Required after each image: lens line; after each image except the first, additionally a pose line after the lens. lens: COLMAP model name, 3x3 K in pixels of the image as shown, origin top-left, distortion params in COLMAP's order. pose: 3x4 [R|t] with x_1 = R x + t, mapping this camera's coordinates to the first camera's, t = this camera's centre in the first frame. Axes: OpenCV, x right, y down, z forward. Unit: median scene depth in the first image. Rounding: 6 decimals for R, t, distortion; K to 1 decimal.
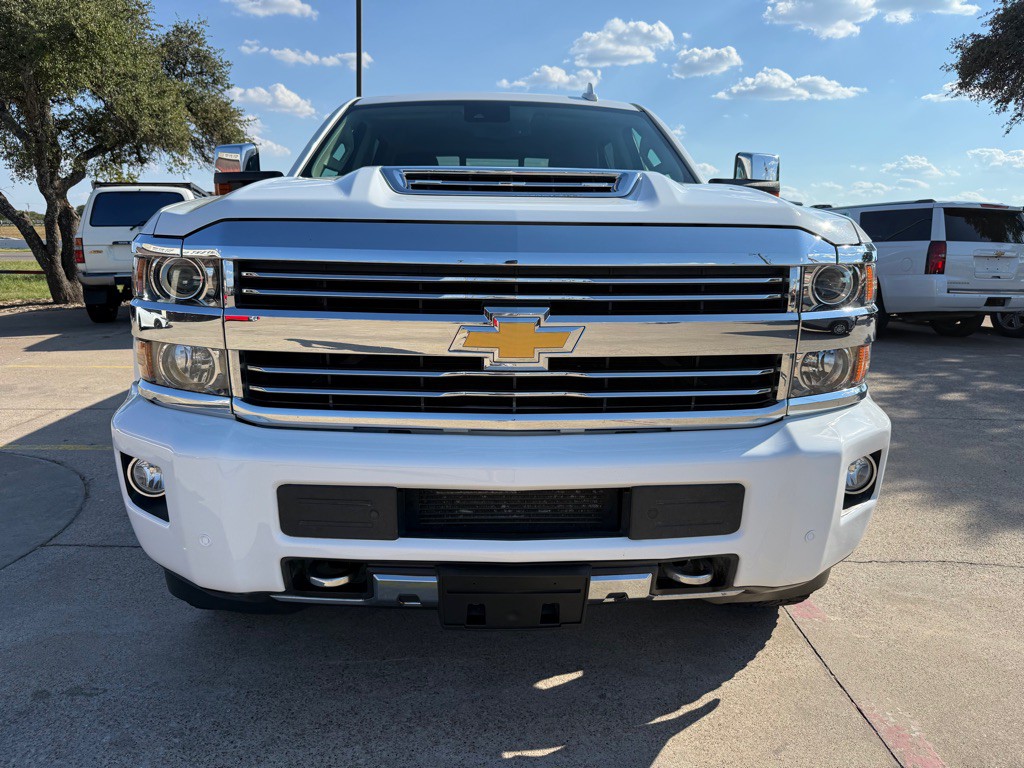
lens RADIAL K [[731.3, 0, 508.6], [0, 731.3, 383.7], [0, 0, 1]] dist [0.012497, -0.015189]
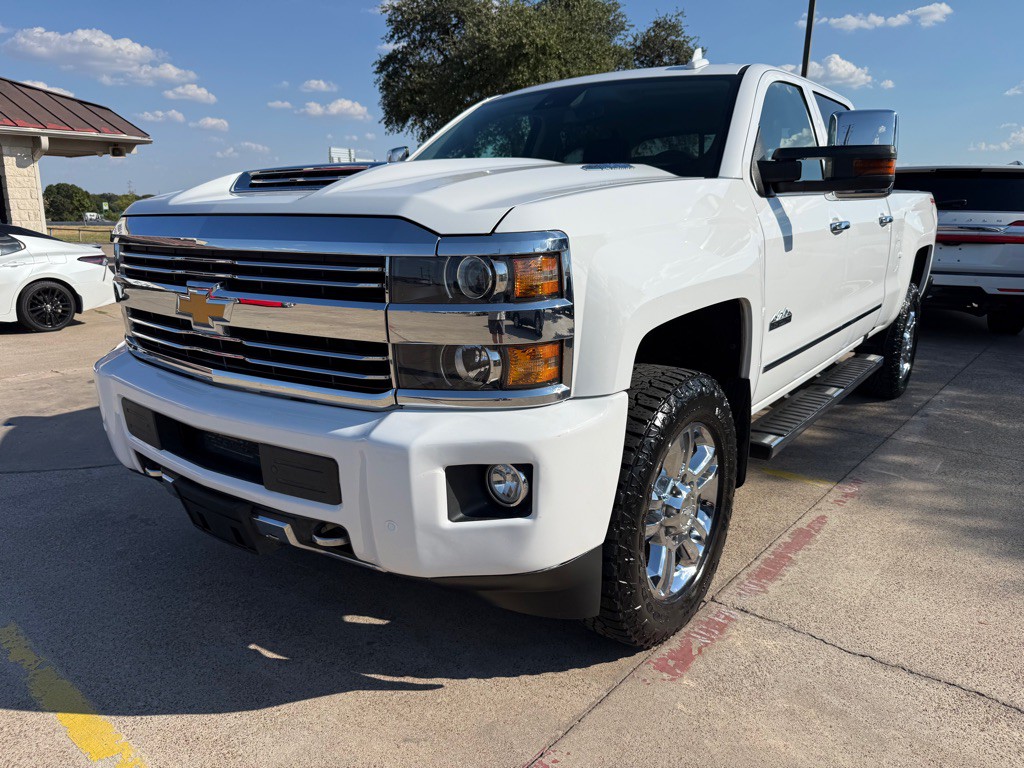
lens RADIAL K [[731.3, 0, 503.6], [0, 731.3, 385.3], [0, 0, 1]] dist [0.012497, -0.015189]
pose [[0.771355, 0.133863, -0.622167, 0.202602], [-0.116764, 0.990801, 0.068414, -0.012651], [0.625602, 0.019875, 0.779889, 0.056942]]
